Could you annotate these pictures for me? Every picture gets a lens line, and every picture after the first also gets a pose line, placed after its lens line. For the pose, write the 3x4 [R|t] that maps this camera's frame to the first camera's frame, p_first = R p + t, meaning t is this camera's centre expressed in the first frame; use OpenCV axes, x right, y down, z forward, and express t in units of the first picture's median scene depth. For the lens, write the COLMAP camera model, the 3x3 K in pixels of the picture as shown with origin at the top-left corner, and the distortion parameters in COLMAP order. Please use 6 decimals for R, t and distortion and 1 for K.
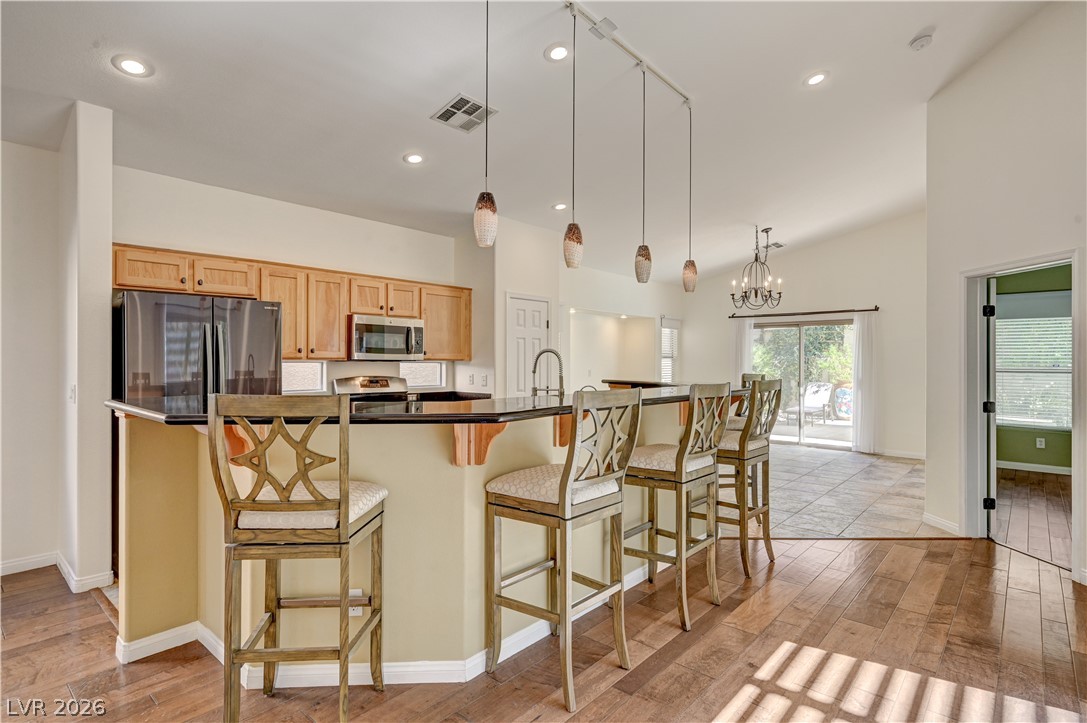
lens RADIAL K [[553.6, 0, 544.1], [0, 553.6, 361.3], [0, 0, 1]] dist [-0.013062, -0.000223]
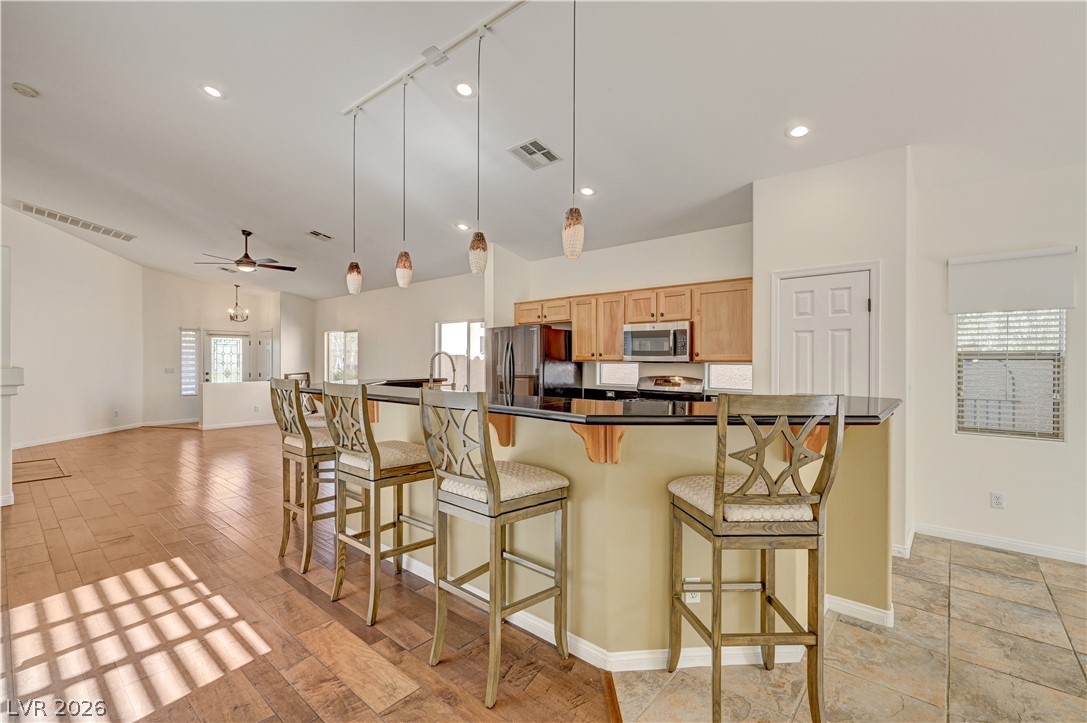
lens RADIAL K [[471.4, 0, 540.6], [0, 471.4, 361.7], [0, 0, 1]] dist [-0.003227, -0.000655]
pose [[0.010110, 0.000260, -0.999949, 0.790452], [-0.003538, 0.999994, 0.000225, -0.001821], [0.999943, 0.003536, 0.010111, 0.908537]]
